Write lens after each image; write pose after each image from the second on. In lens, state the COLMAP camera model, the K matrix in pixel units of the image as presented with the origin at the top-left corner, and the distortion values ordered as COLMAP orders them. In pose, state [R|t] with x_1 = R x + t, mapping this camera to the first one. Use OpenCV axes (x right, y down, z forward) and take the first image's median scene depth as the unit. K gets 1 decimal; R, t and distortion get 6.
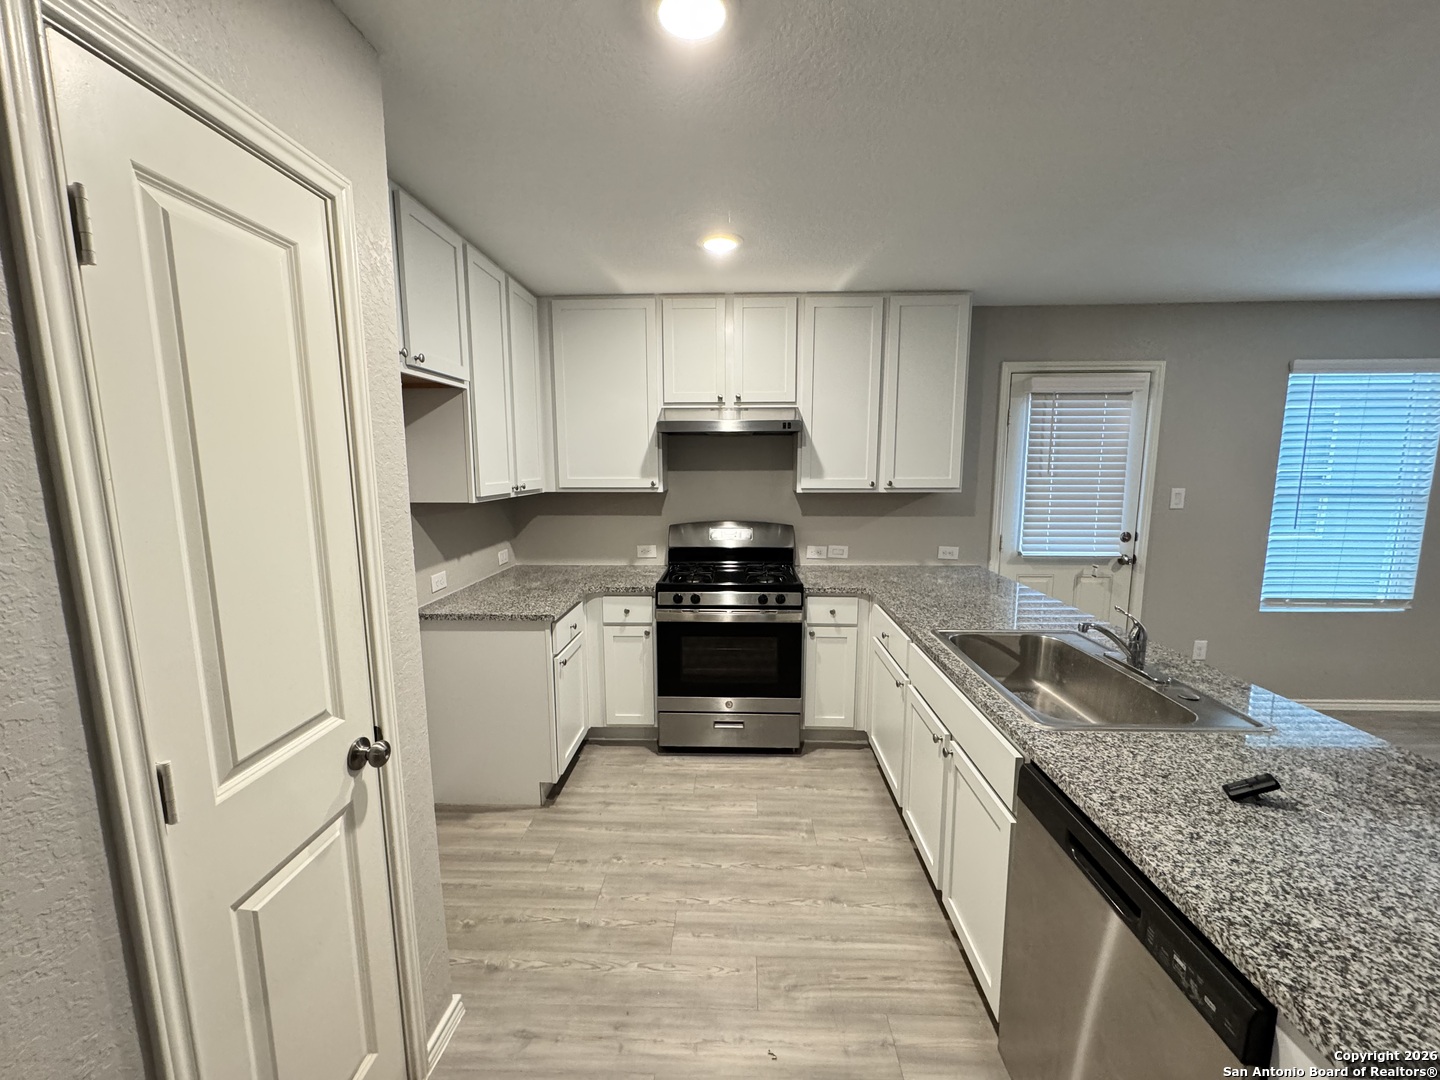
lens RADIAL K [[573.4, 0, 717.9], [0, 573.4, 539.5], [0, 0, 1]] dist [0.001492, -0.000023]
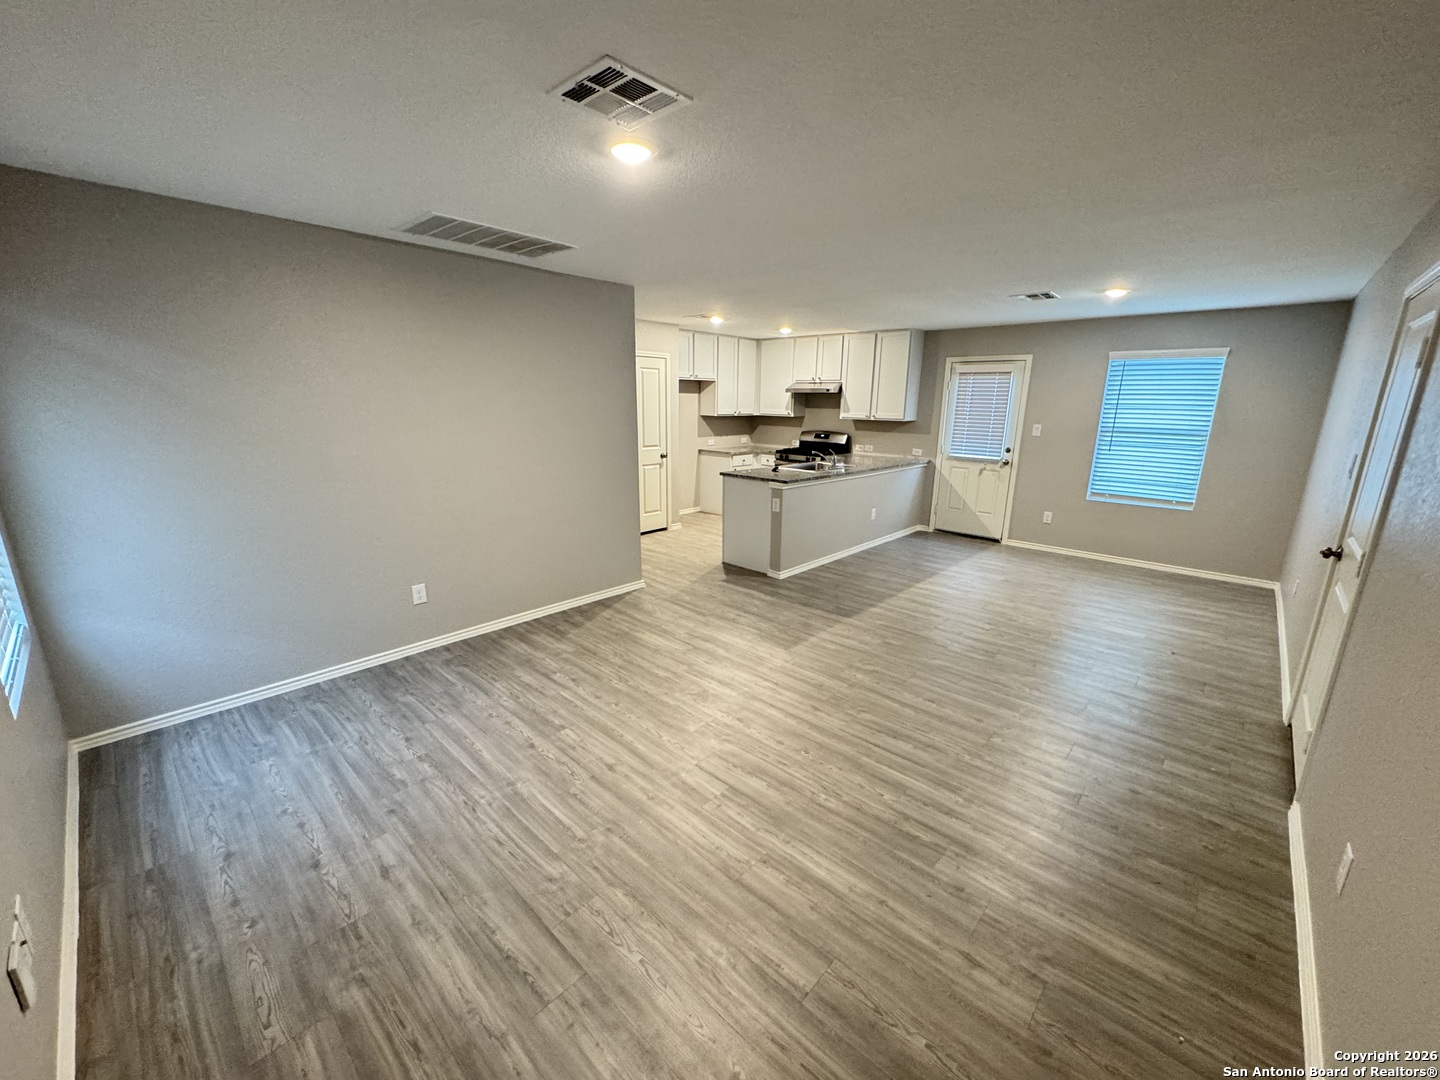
lens RADIAL K [[573.4, 0, 717.9], [0, 573.4, 539.5], [0, 0, 1]] dist [0.001492, -0.000023]
pose [[0.756747, 0.169545, -0.631338, 1.282288], [-0.101950, 0.984573, 0.142204, 0.118411], [0.645709, -0.043248, 0.762358, -1.099703]]
